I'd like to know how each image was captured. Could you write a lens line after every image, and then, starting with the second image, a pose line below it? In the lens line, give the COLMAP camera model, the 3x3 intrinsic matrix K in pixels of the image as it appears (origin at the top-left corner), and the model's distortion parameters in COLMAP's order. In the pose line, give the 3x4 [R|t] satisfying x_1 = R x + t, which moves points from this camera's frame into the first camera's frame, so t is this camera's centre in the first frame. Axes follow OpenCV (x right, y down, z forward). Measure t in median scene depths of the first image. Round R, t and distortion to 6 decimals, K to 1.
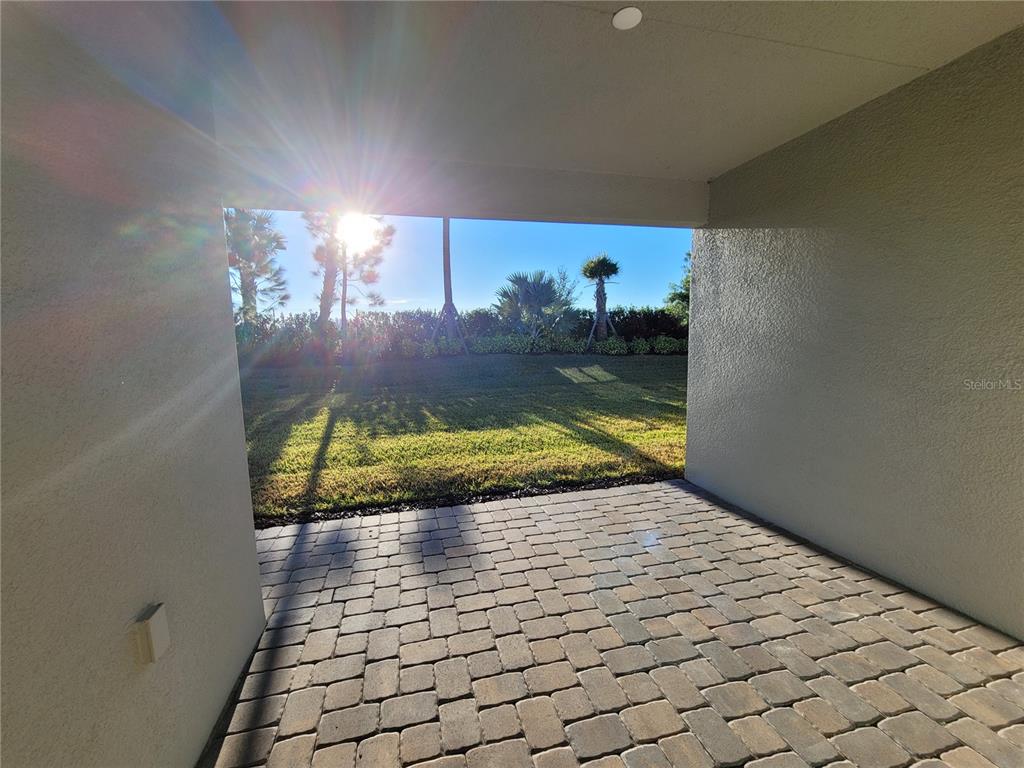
lens RADIAL K [[415.7, 0, 507.6], [0, 415.7, 384.0], [0, 0, 1]] dist [0.000193, -0.002847]
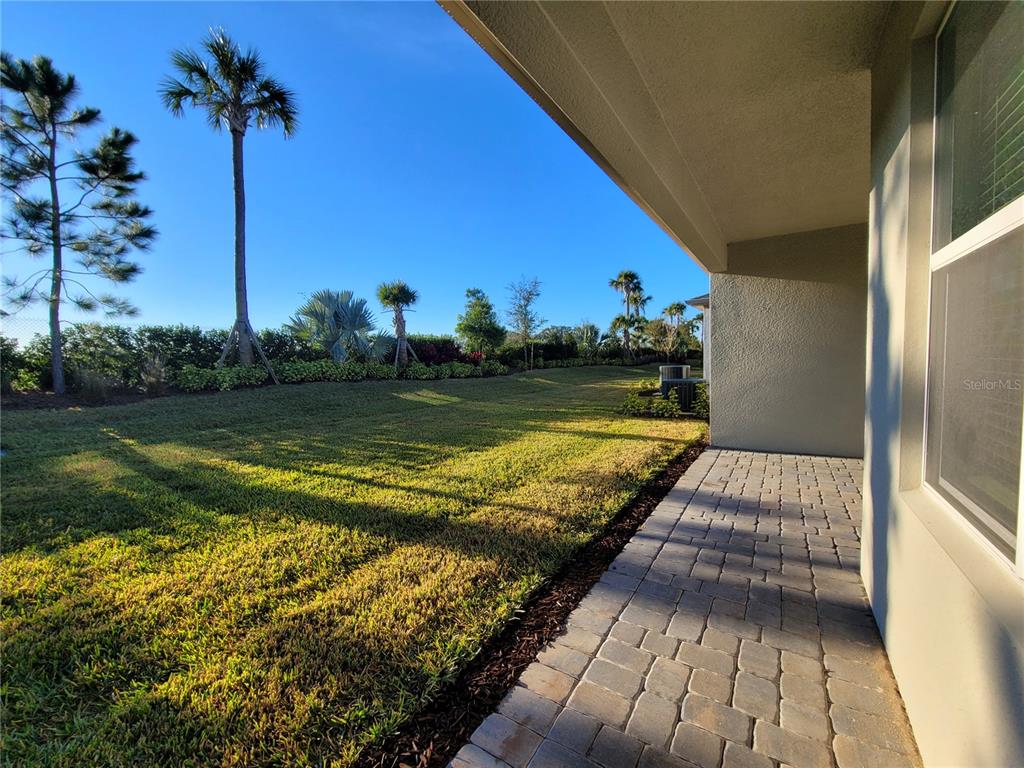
lens RADIAL K [[415.7, 0, 507.6], [0, 415.7, 384.0], [0, 0, 1]] dist [0.000193, -0.002847]
pose [[0.747254, -0.039068, 0.663389, -0.317797], [0.091837, 0.994763, -0.044864, 0.006343], [-0.658162, 0.094448, 0.746929, 0.118154]]
